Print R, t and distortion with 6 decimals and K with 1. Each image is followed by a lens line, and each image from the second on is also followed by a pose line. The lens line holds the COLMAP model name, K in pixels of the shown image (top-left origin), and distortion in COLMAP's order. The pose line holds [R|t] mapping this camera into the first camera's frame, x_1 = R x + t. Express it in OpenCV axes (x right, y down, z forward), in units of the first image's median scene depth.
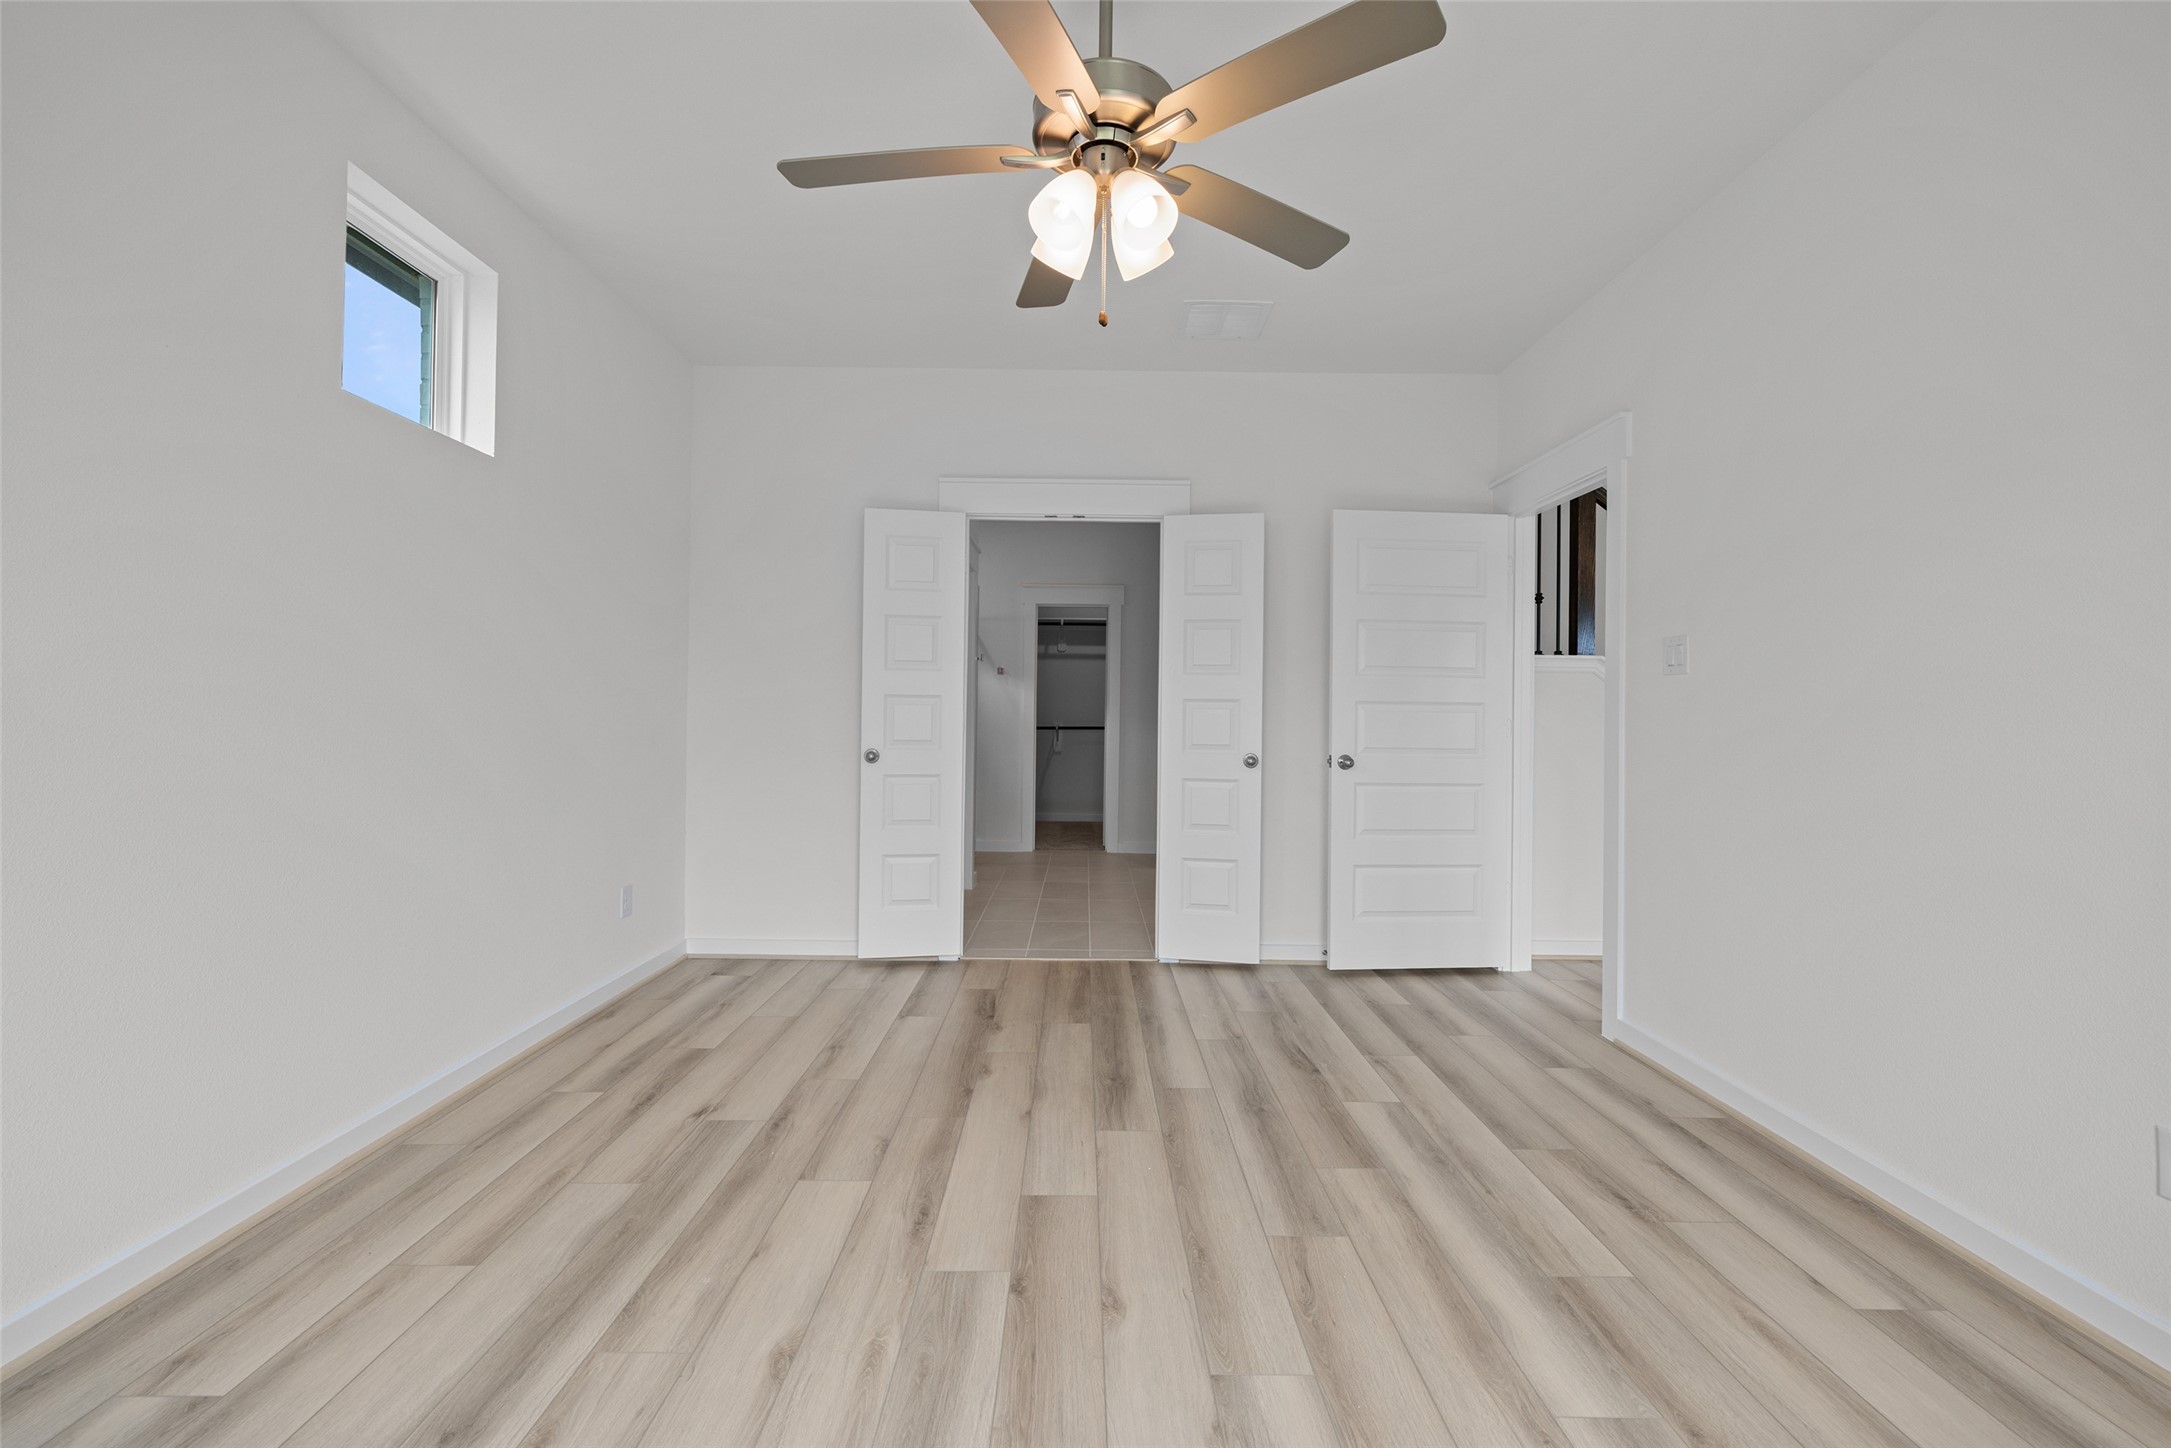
lens RADIAL K [[915.5, 0, 1088.2], [0, 915.5, 713.8], [0, 0, 1]] dist [0.002578, 0.000279]
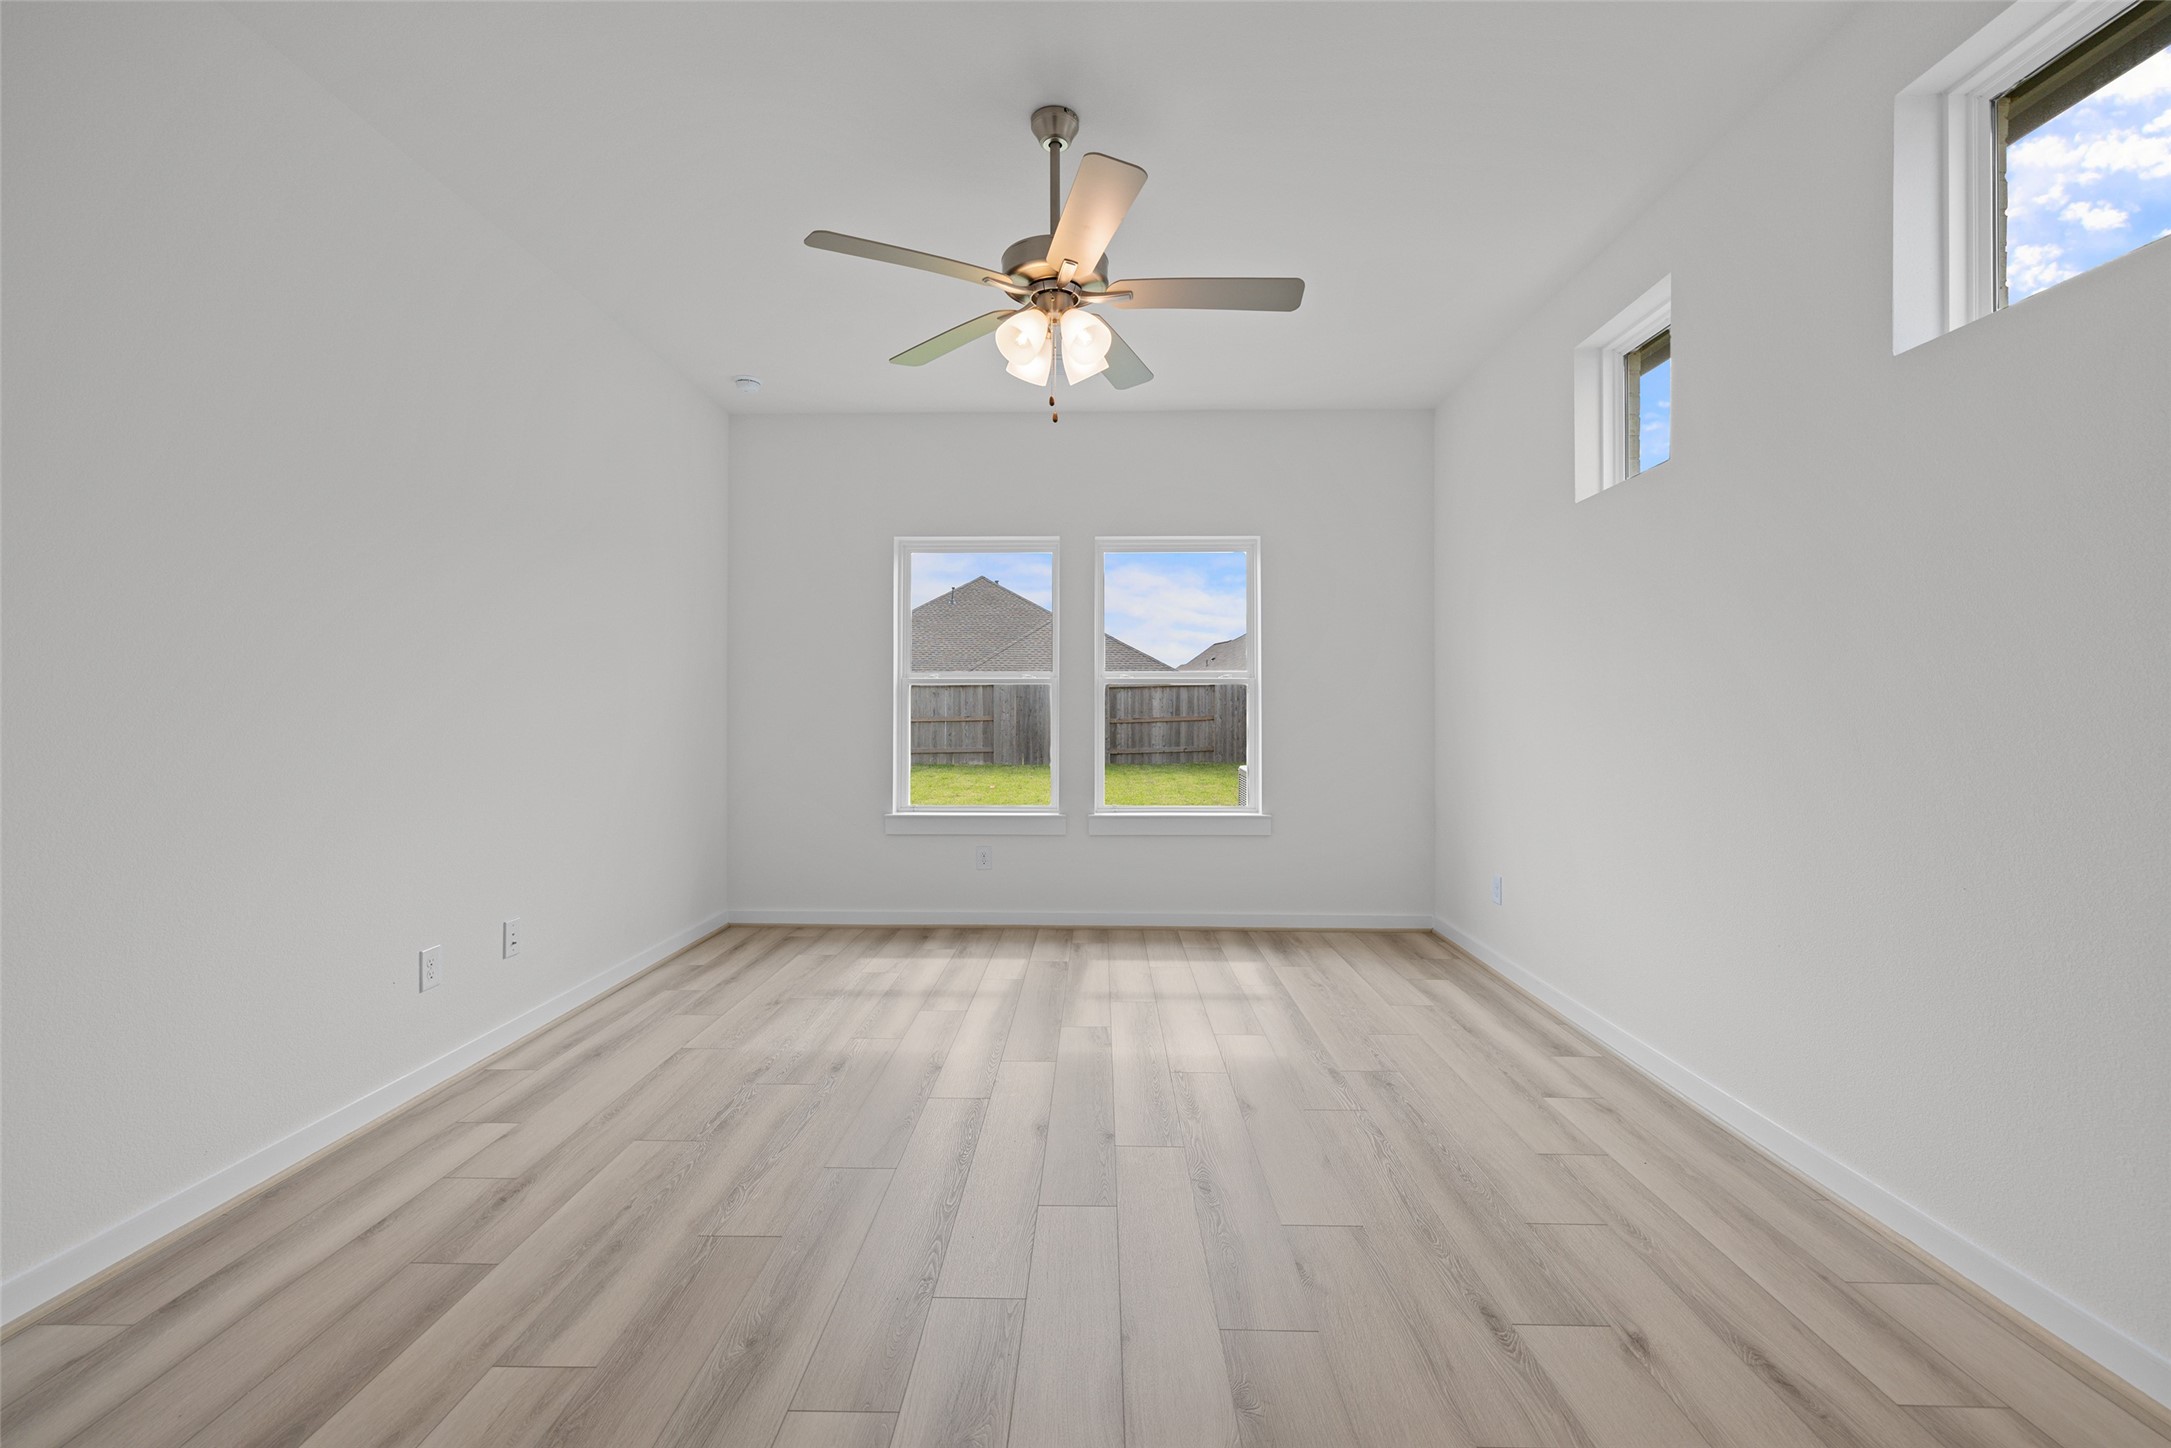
lens RADIAL K [[915.5, 0, 1074.1], [0, 915.5, 713.2], [0, 0, 1]] dist [0.002578, 0.000279]
pose [[-0.999241, -0.011958, 0.037071, -0.059335], [-0.012045, 0.999925, -0.002122, 0.004017], [-0.037043, -0.002567, -0.999310, 2.011911]]
